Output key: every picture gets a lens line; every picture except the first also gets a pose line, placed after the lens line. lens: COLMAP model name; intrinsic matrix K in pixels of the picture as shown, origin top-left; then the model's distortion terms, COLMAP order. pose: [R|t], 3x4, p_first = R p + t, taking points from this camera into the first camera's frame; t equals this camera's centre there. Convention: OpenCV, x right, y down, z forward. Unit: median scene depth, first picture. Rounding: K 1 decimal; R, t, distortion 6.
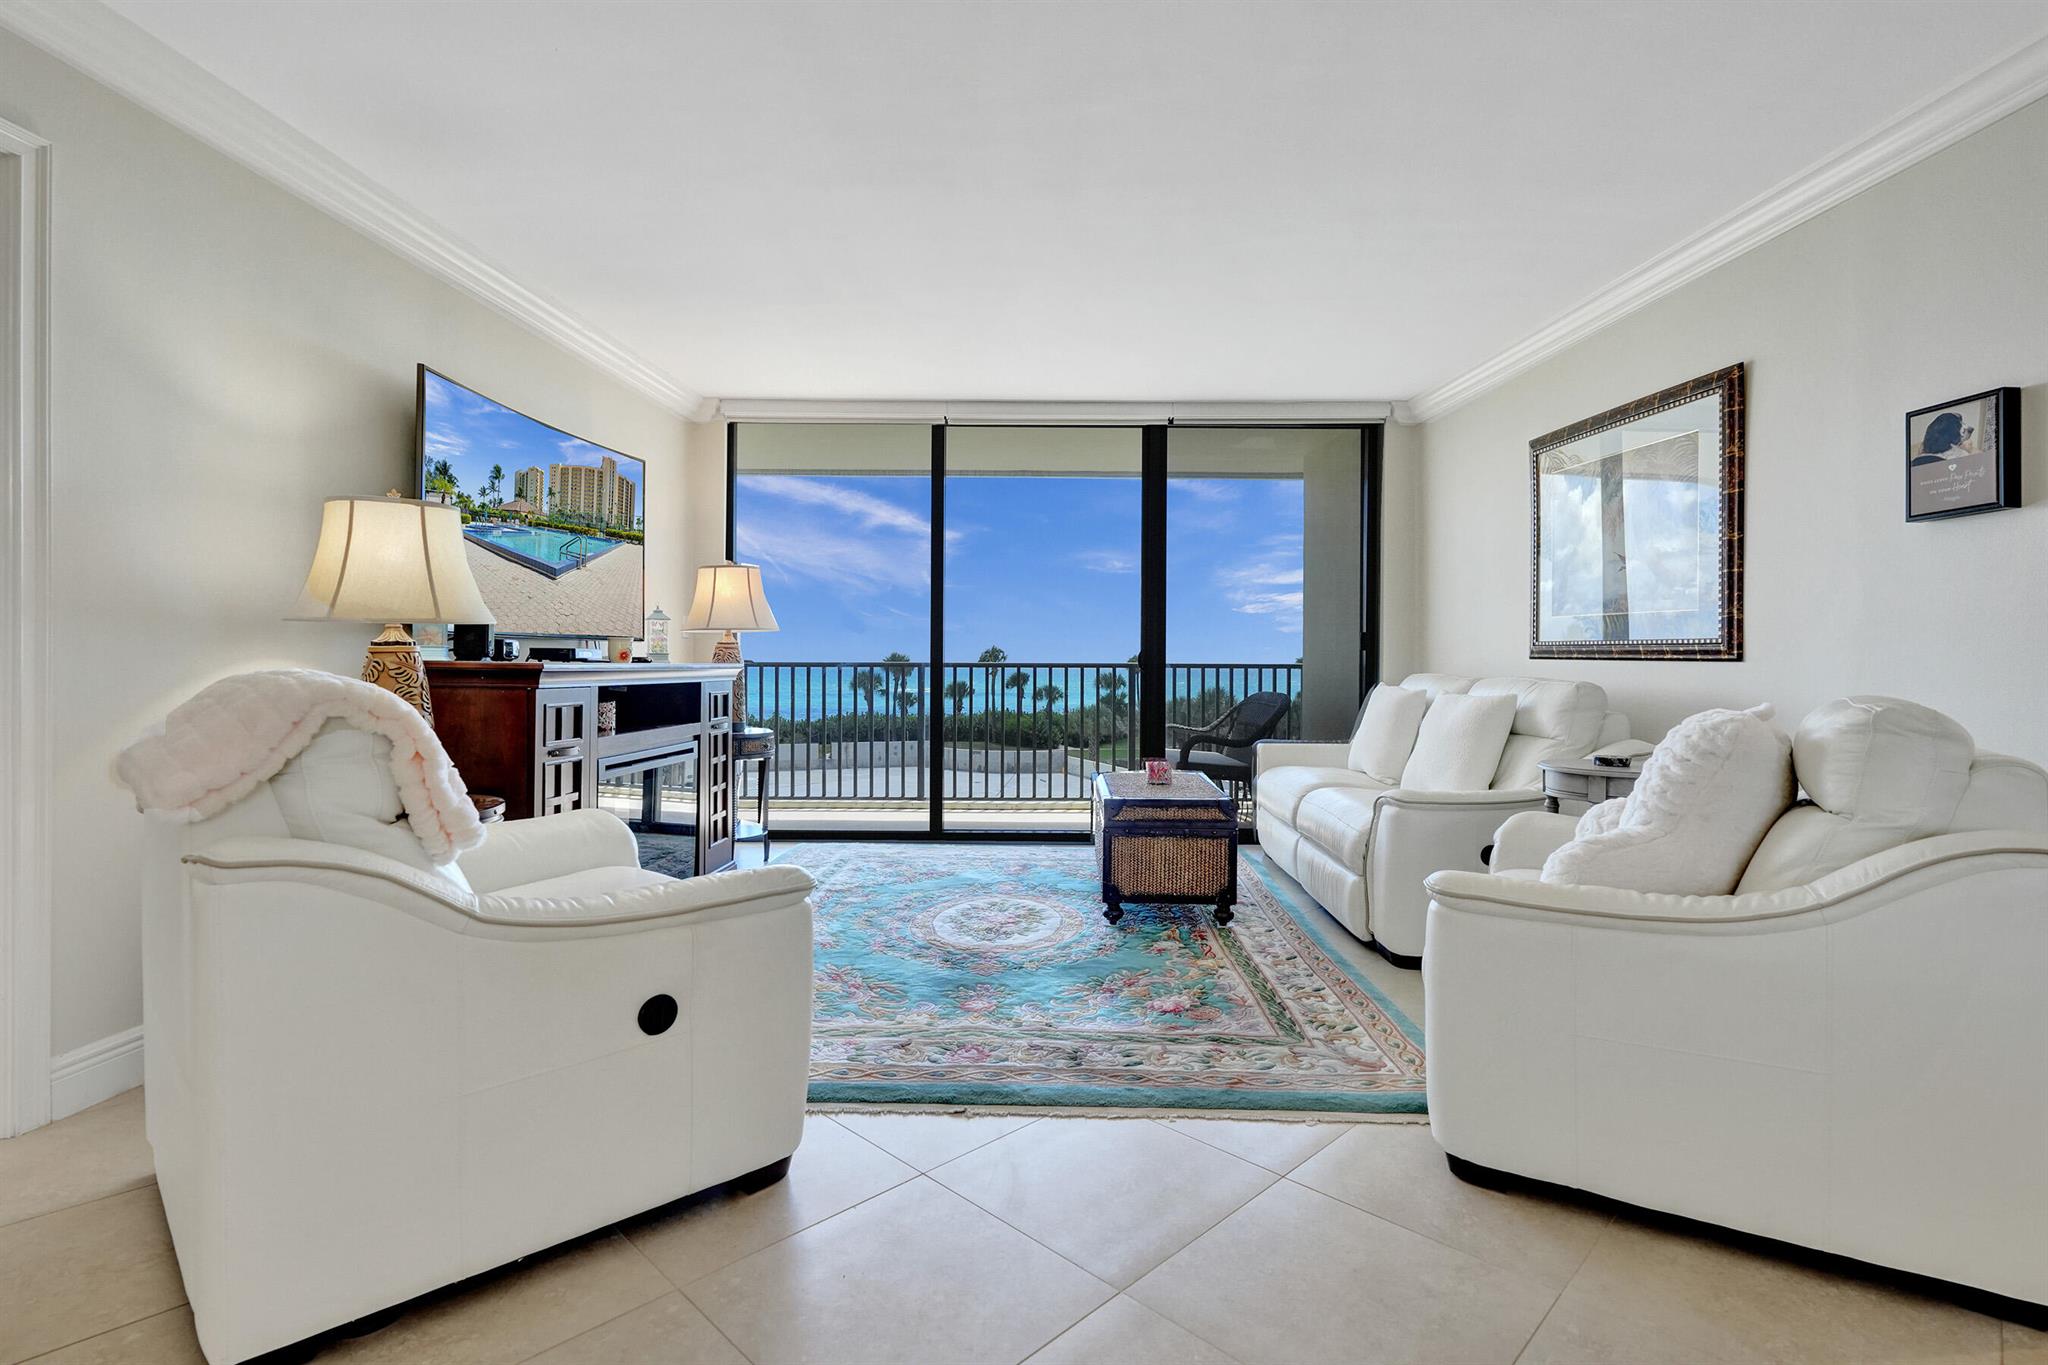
lens RADIAL K [[970.1, 0, 1027.7], [0, 970.1, 663.3], [0, 0, 1]] dist [-0.003608, 0.000207]
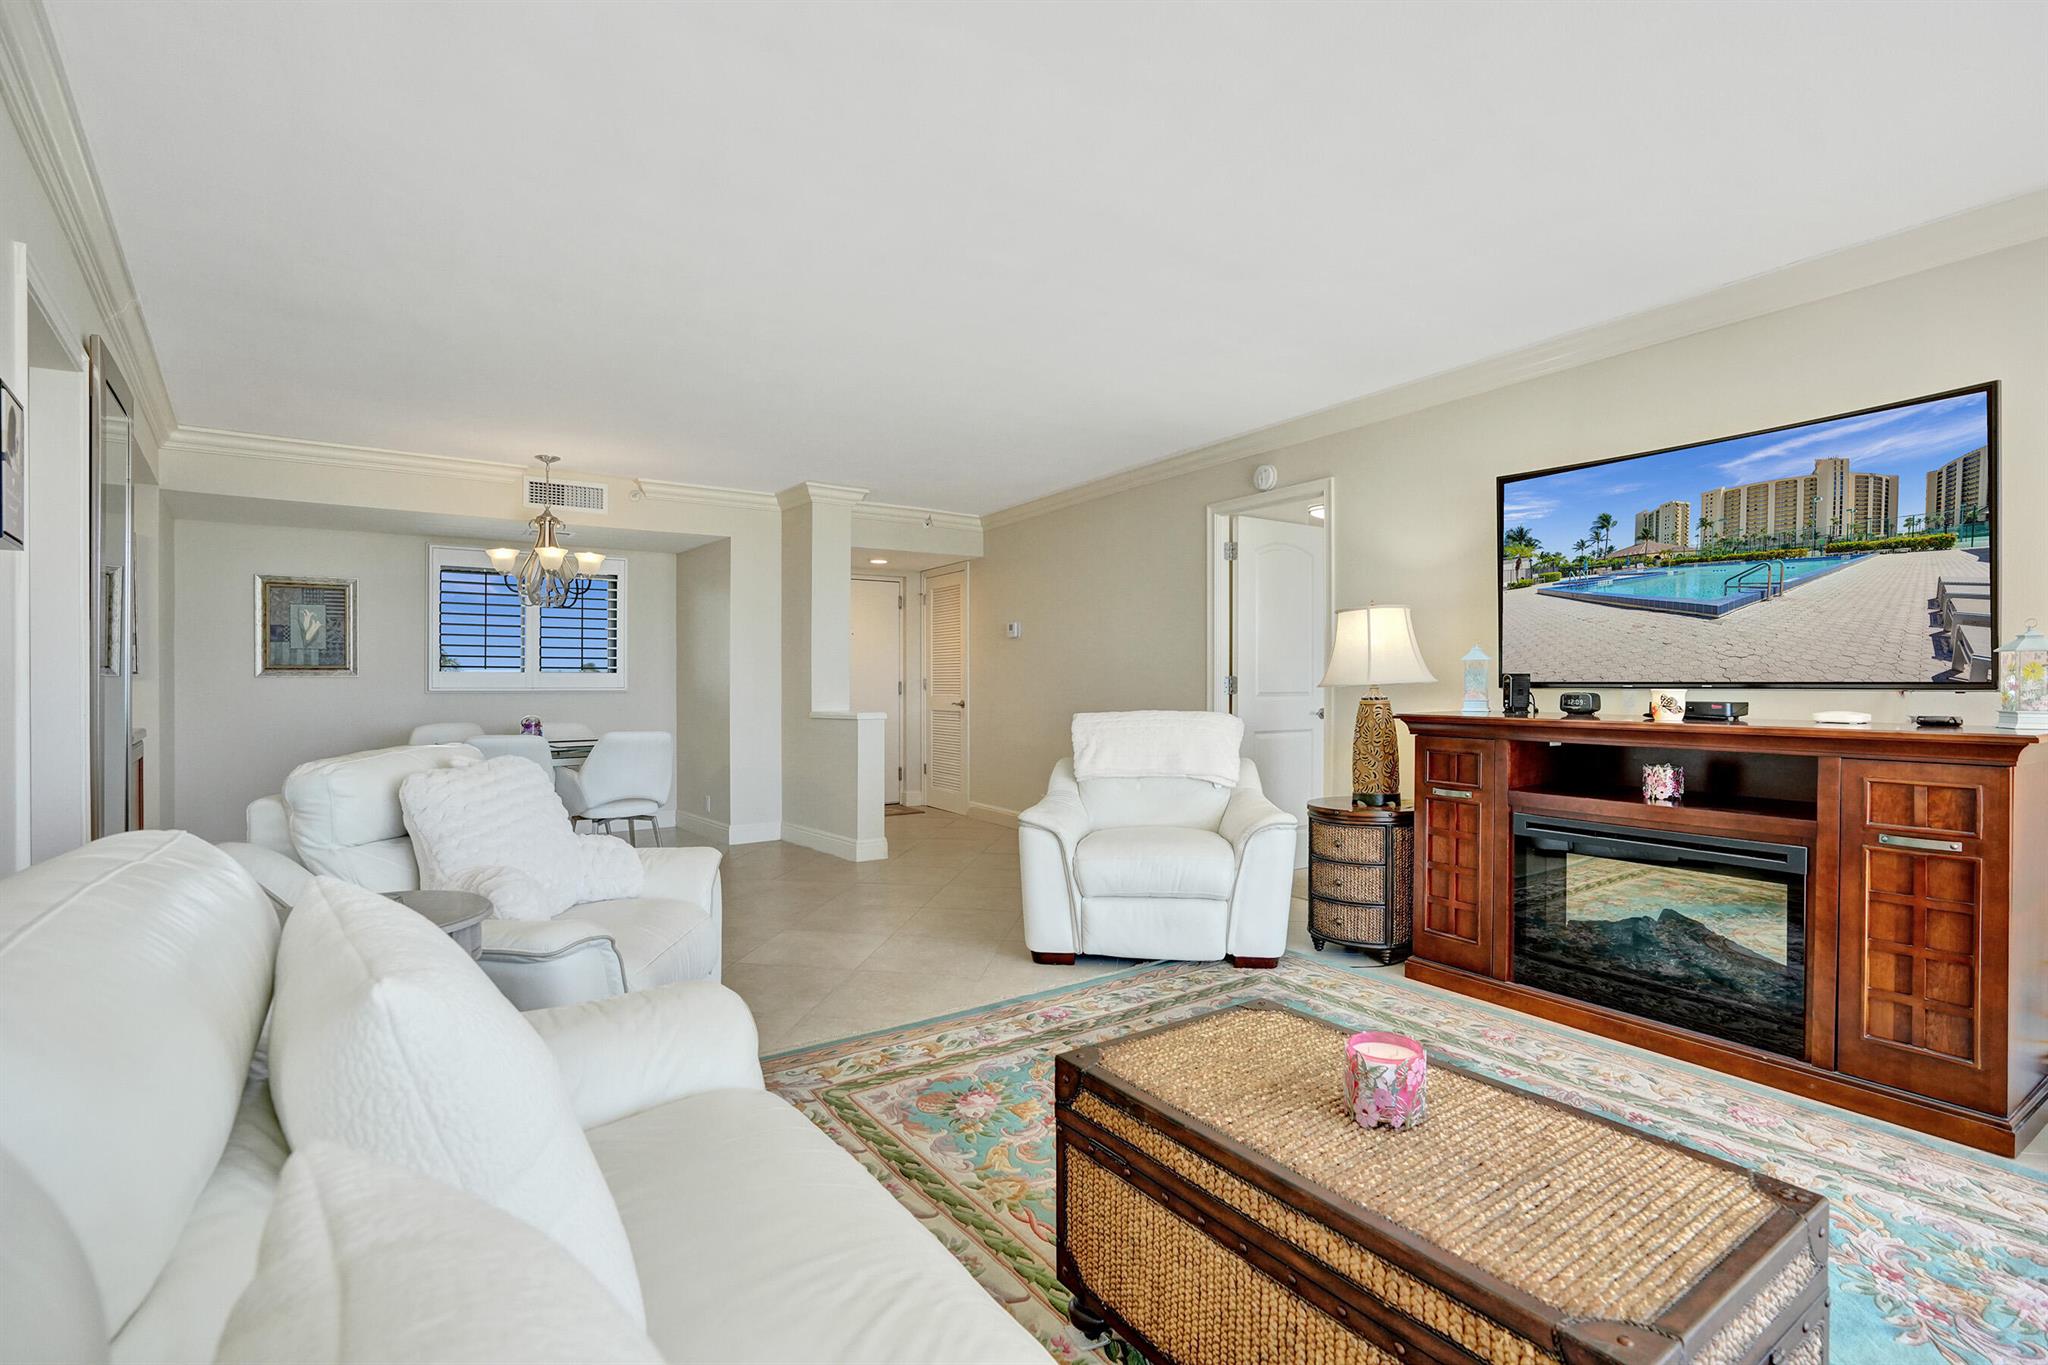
lens RADIAL K [[946.6, 0, 1029.1], [0, 946.6, 685.4], [0, 0, 1]] dist [-0.070883, 0.027873]
pose [[-0.807077, 0.000955, -0.590446, 0.555973], [-0.002318, 0.999986, 0.004785, -0.037505], [0.590442, 0.005231, -0.807063, 1.549855]]
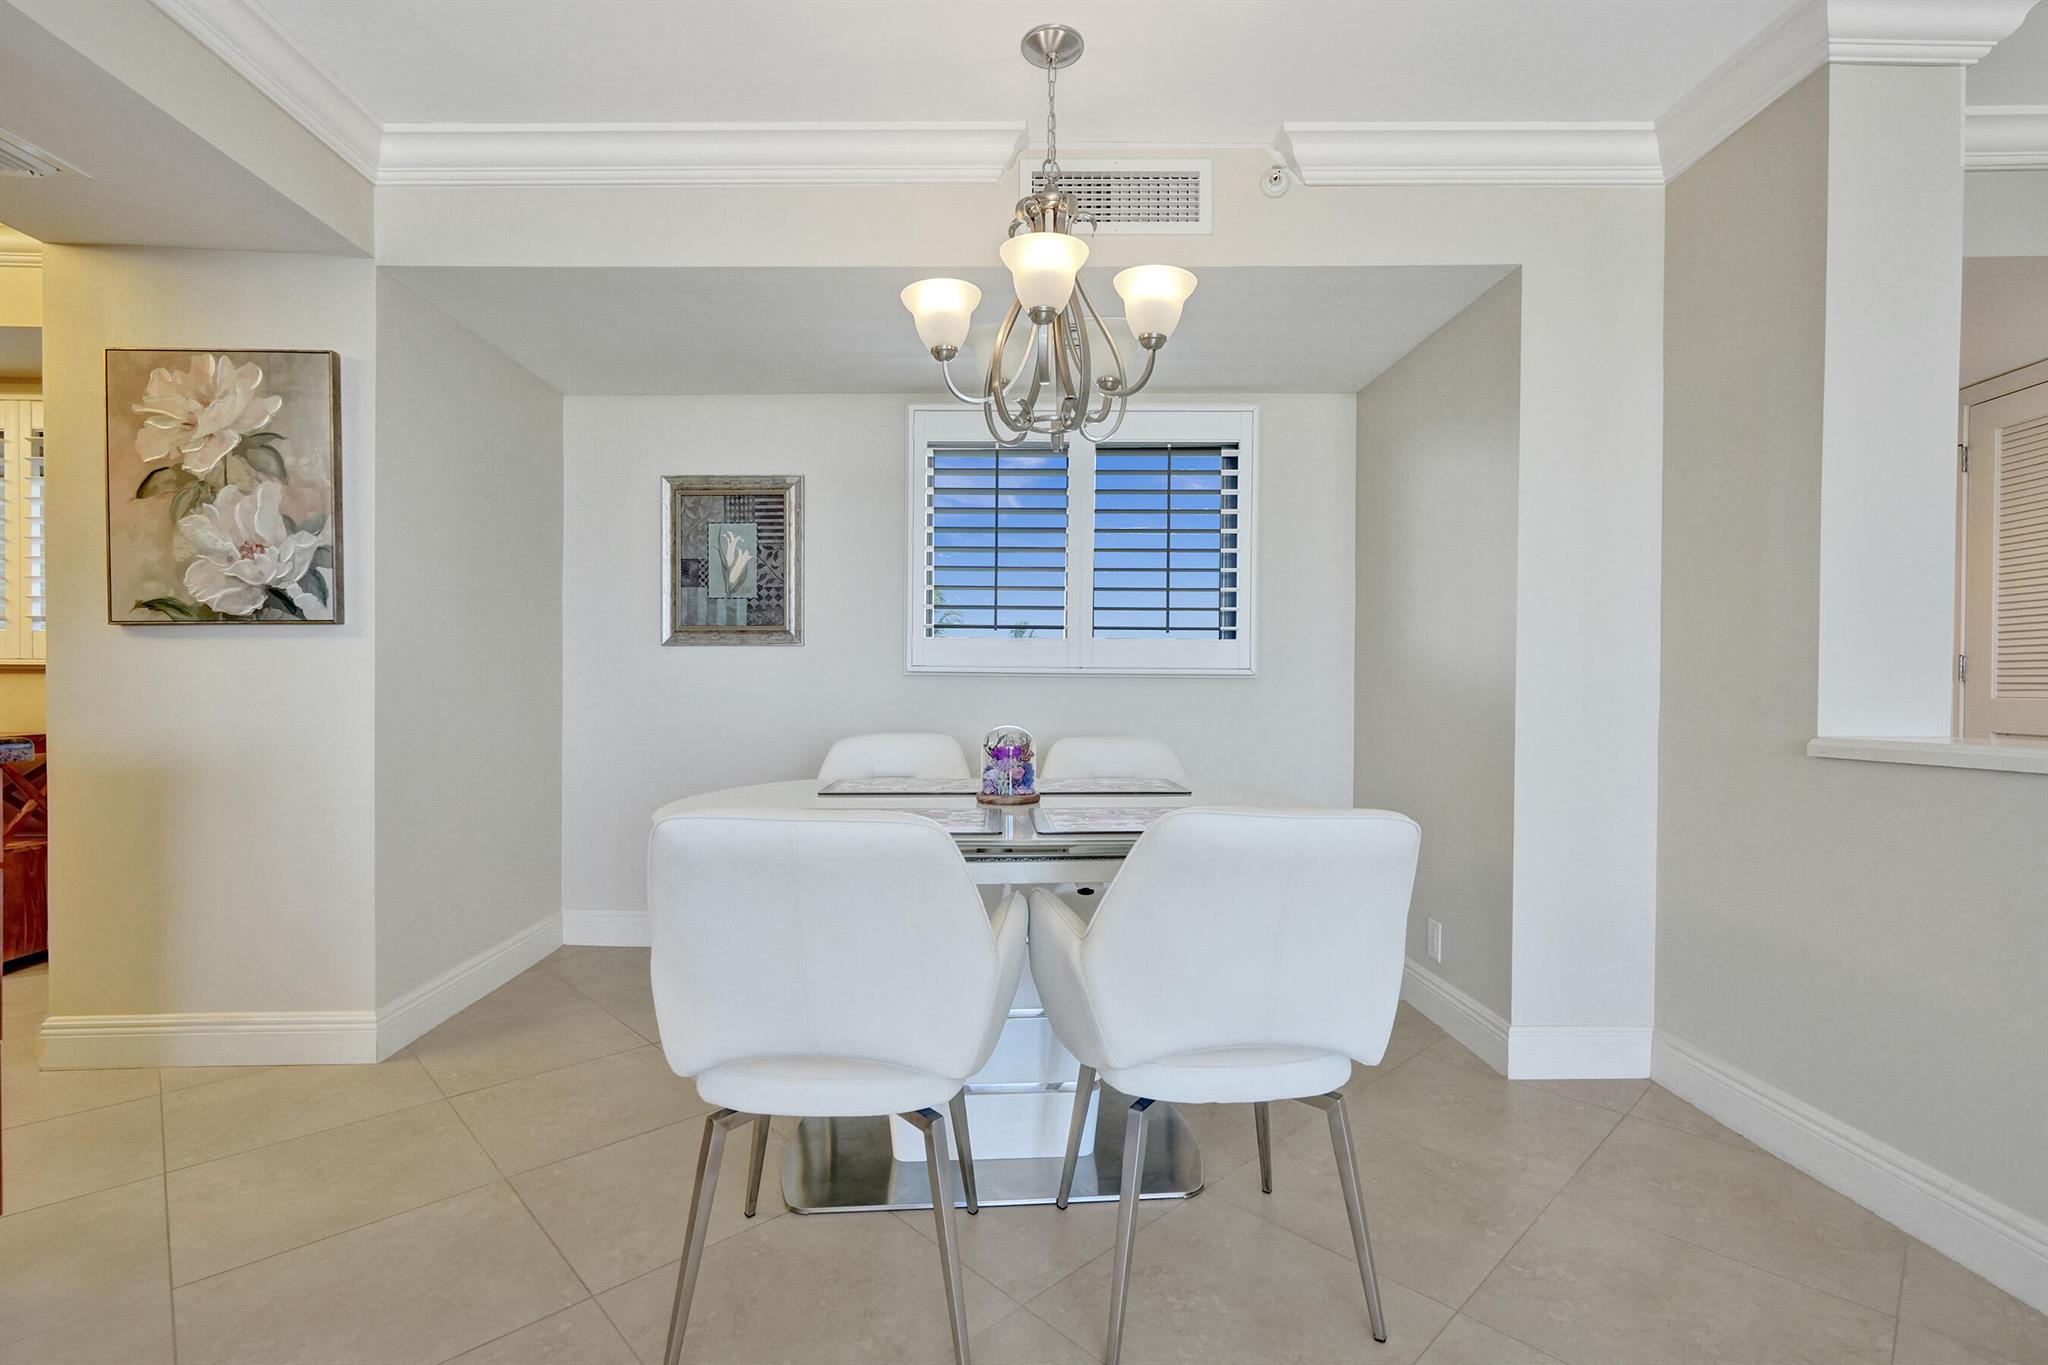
lens RADIAL K [[929.0, 0, 1028.4], [0, 929.0, 683.0], [0, 0, 1]] dist [-0.009190, 0.005956]
pose [[-0.999769, -0.009662, 0.019216, 0.262320], [-0.009561, 0.999940, 0.005360, -0.006573], [-0.019267, 0.005175, -0.999801, 0.291701]]
